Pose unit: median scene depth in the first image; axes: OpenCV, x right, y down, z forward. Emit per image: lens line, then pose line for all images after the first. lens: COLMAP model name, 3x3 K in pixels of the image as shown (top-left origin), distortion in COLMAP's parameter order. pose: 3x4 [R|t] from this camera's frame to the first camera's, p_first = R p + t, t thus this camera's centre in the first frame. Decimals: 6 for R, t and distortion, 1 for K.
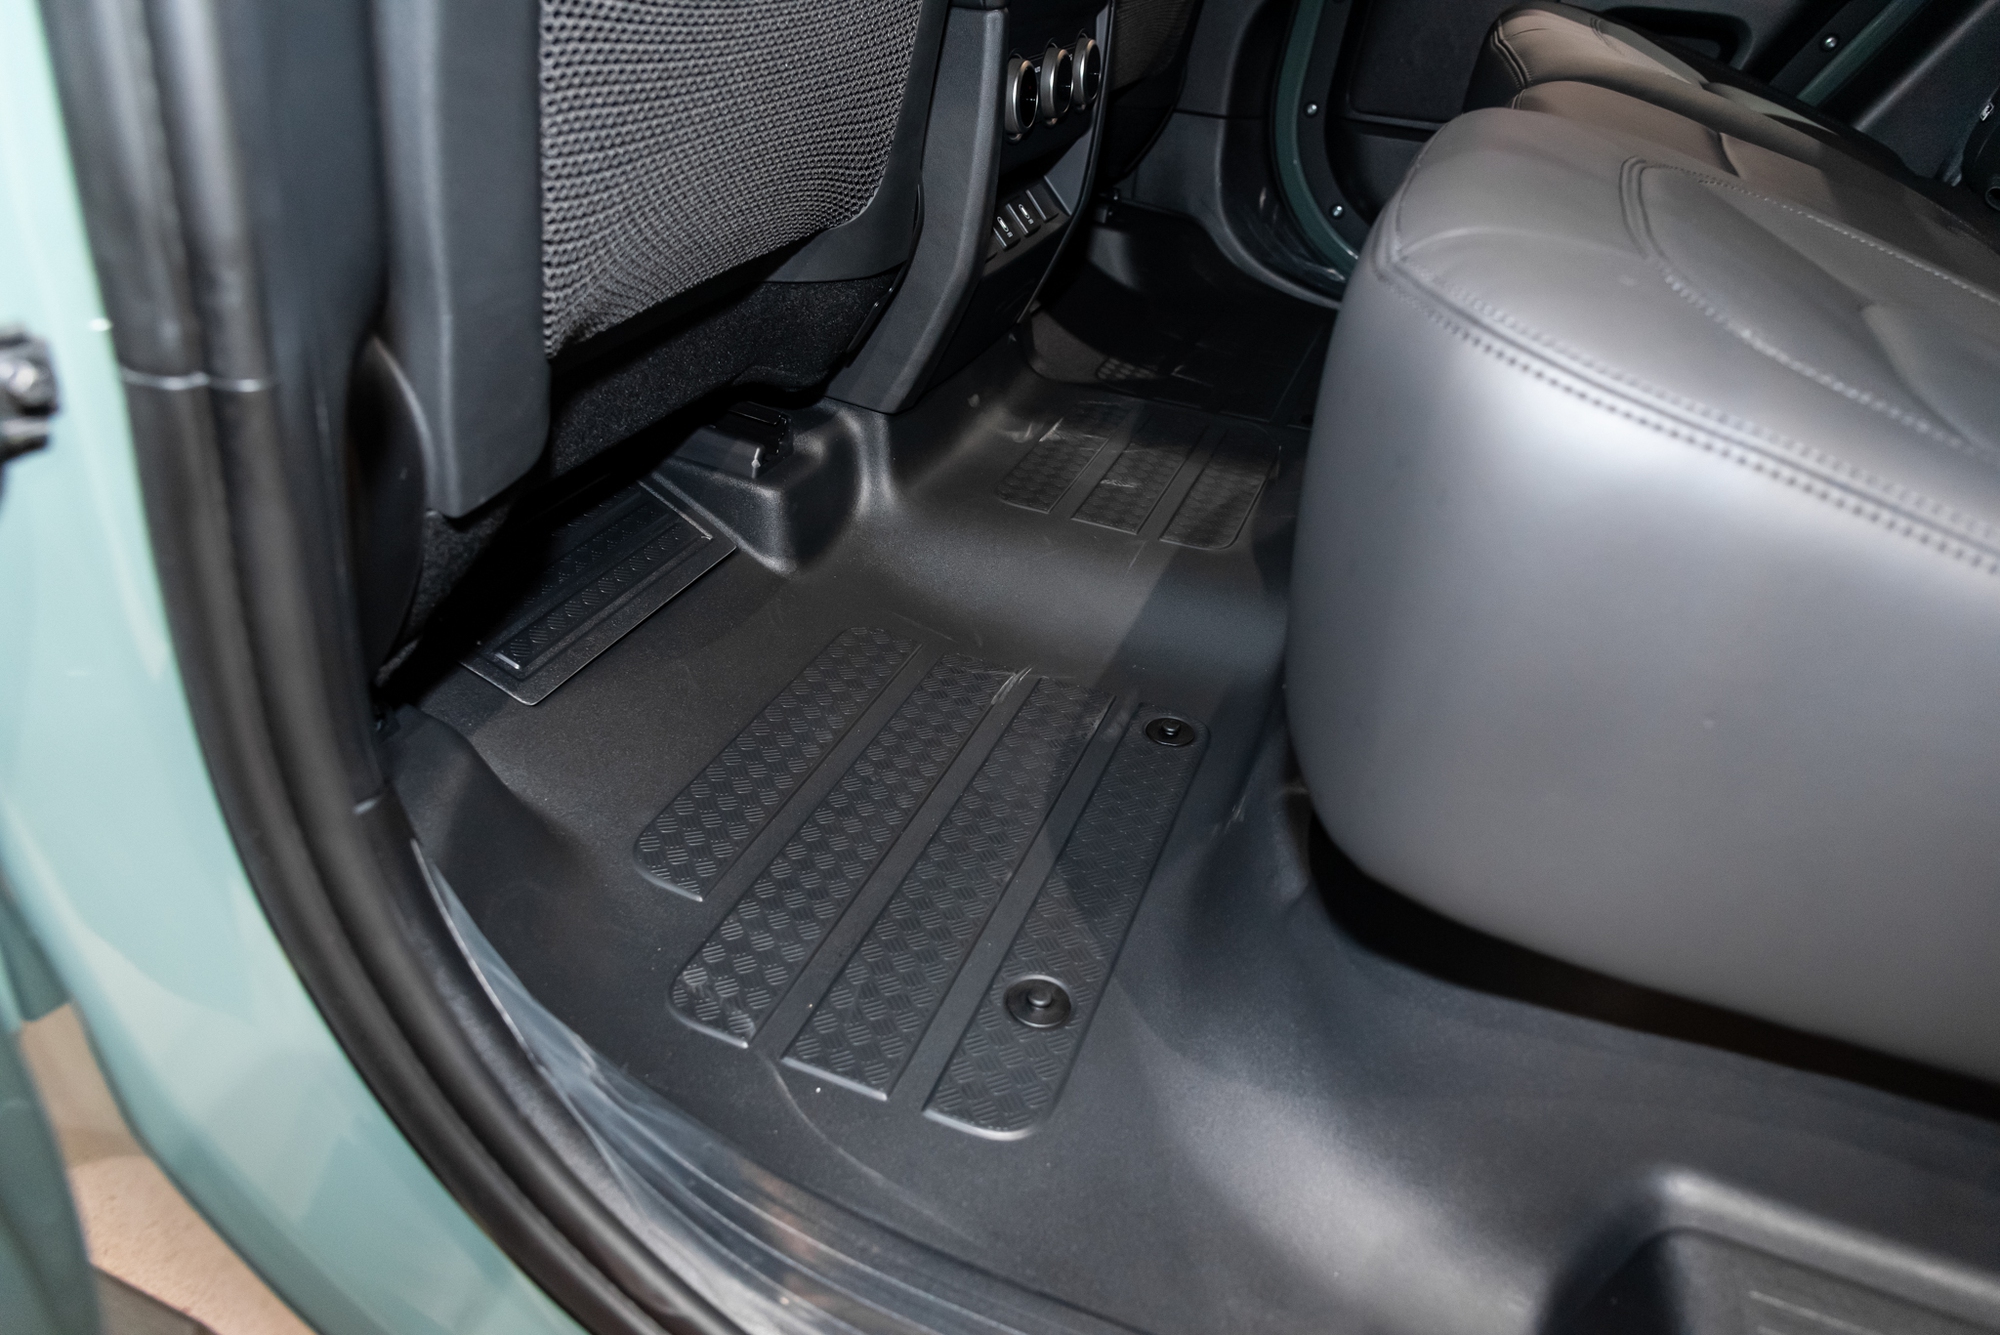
lens RADIAL K [[1362.3, 0, 1004.4], [0, 1362.3, 670.1], [0, 0, 1]] dist [0.006427, -0.000419]
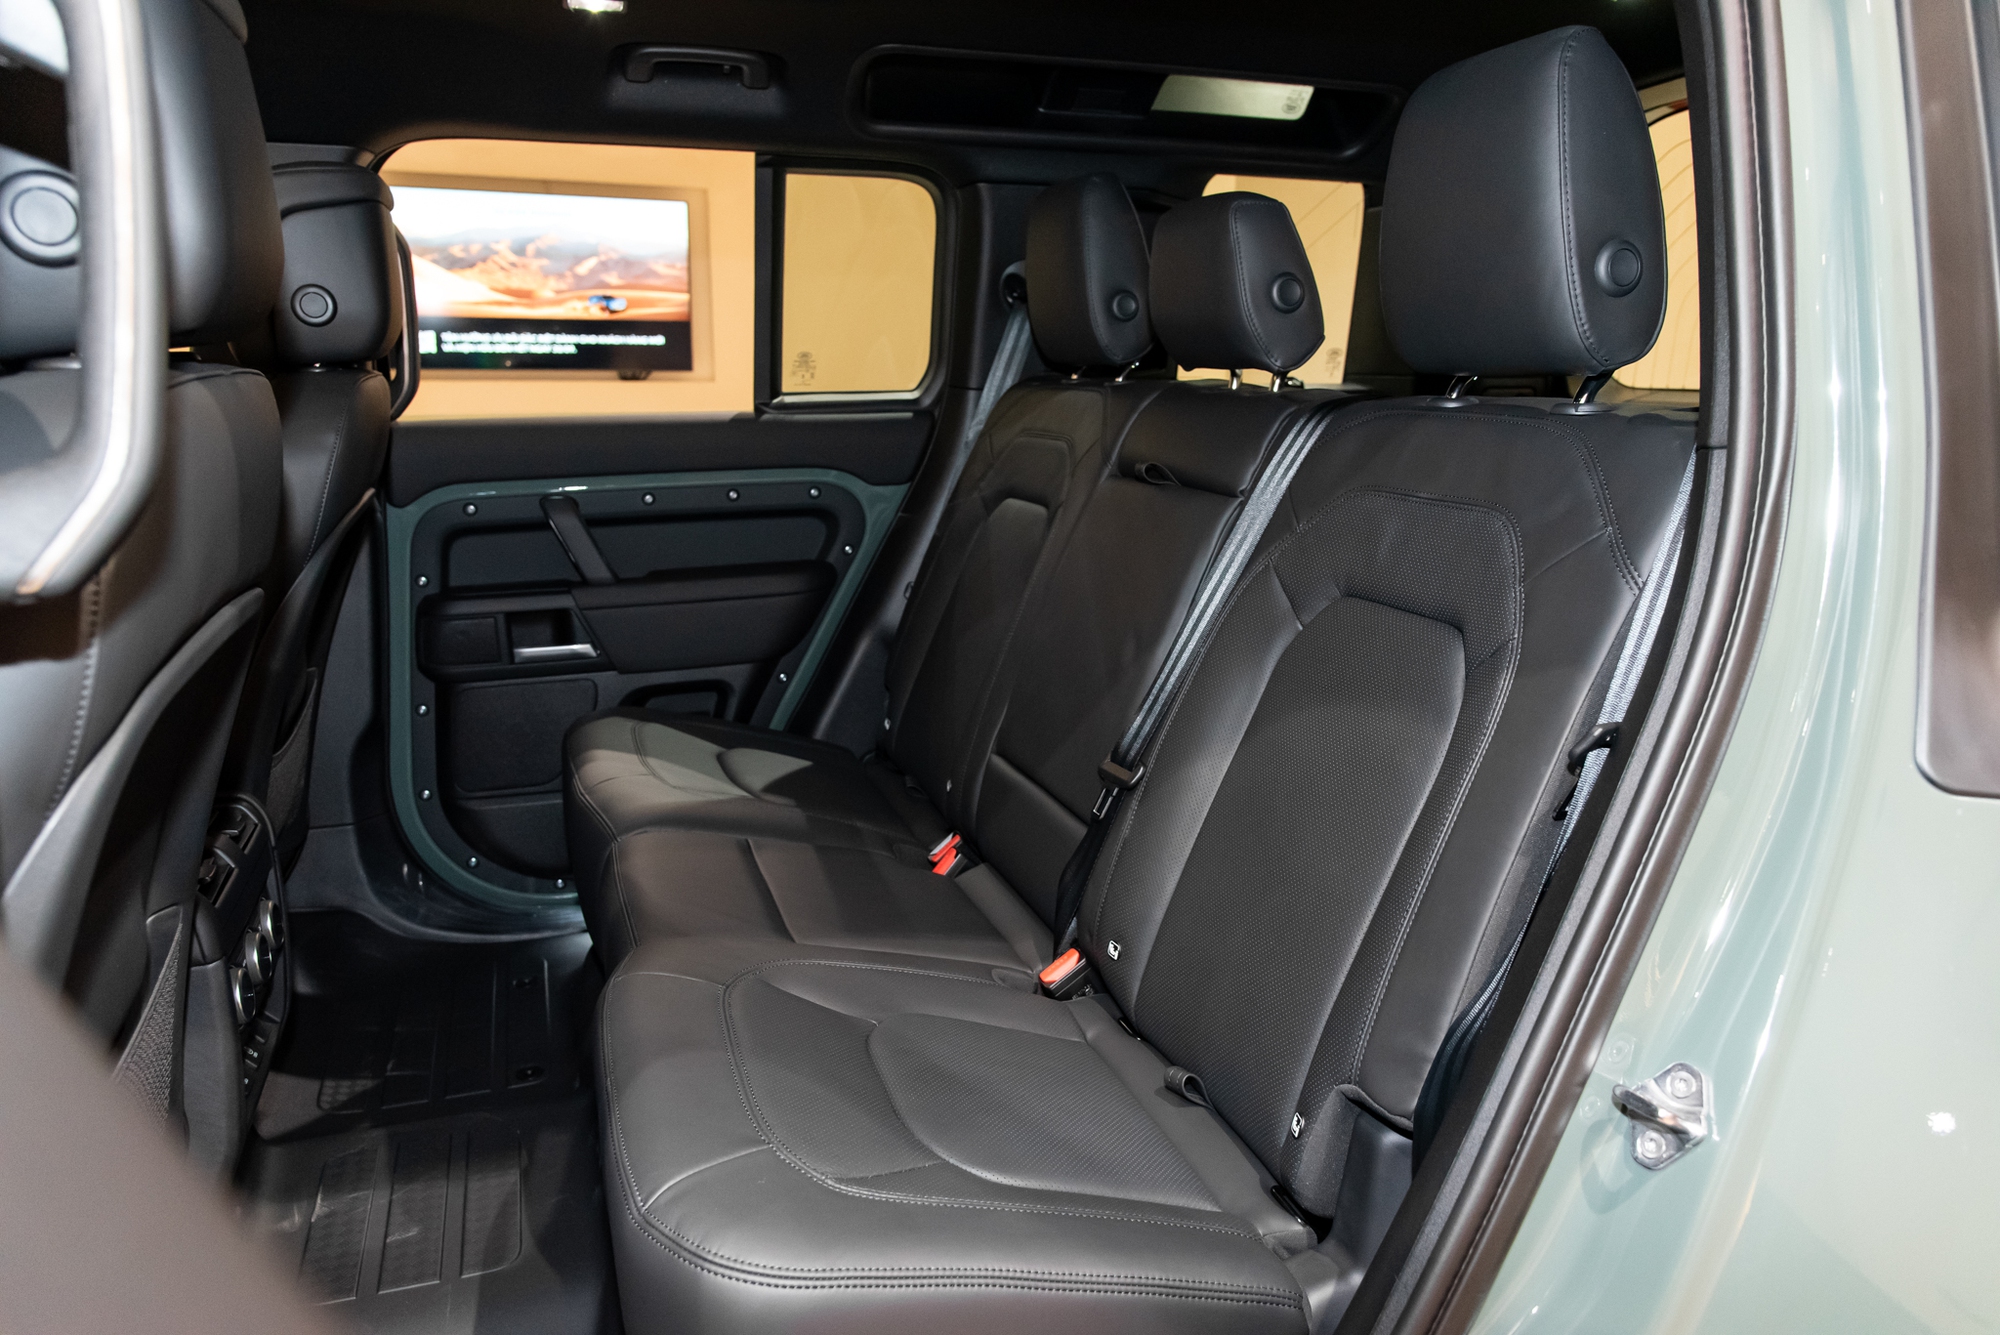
lens RADIAL K [[1362.3, 0, 1001.7], [0, 1362.3, 671.2], [0, 0, 1]] dist [0.006427, -0.000419]
pose [[0.775928, -0.226848, 0.588622, -0.093726], [0.388020, 0.907335, -0.161816, -0.176049], [-0.497370, 0.353954, 0.792048, -0.354599]]
